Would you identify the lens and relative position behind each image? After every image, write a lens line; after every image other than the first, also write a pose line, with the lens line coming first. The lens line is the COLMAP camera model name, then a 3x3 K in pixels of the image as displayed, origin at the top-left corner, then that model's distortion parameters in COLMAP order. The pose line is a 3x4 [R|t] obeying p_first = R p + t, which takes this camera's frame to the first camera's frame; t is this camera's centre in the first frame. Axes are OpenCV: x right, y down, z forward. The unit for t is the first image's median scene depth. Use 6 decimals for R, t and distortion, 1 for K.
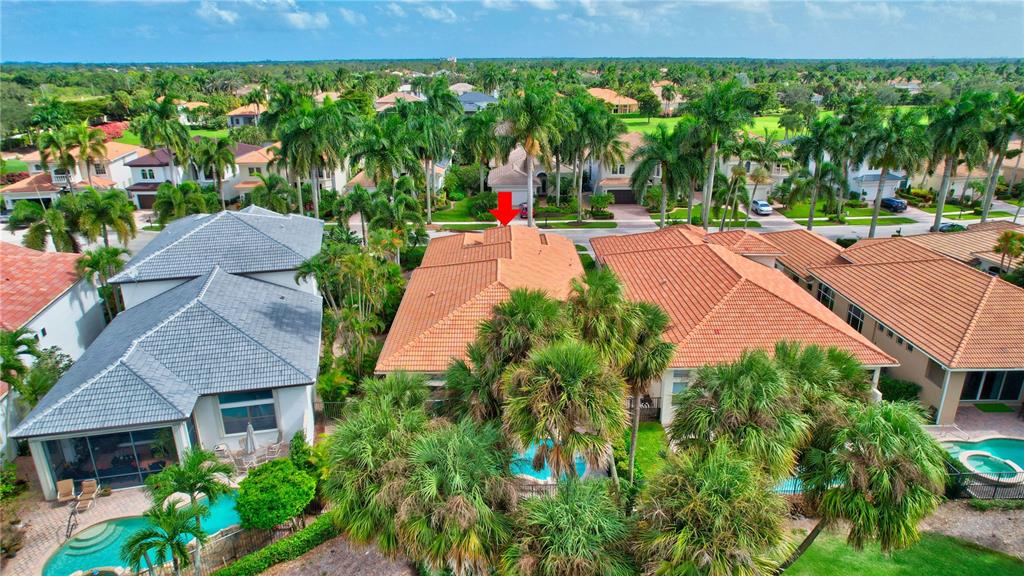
lens RADIAL K [[654.0, 0, 512.0], [0, 654.0, 288.0], [0, 0, 1]] dist [-0.073765, 0.070828]
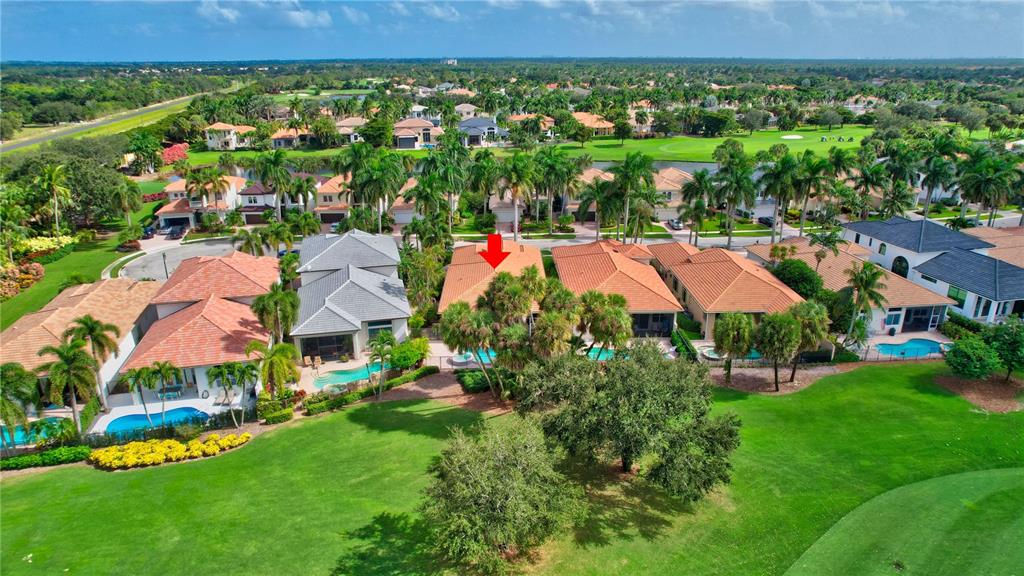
lens RADIAL K [[654.0, 0, 512.0], [0, 654.0, 288.0], [0, 0, 1]] dist [-0.073765, 0.070828]
pose [[0.999999, 0.001076, 0.001063, 0.013493], [-0.001078, 0.999998, 0.001900, 0.017412], [-0.001061, -0.001901, 0.999998, -0.475449]]
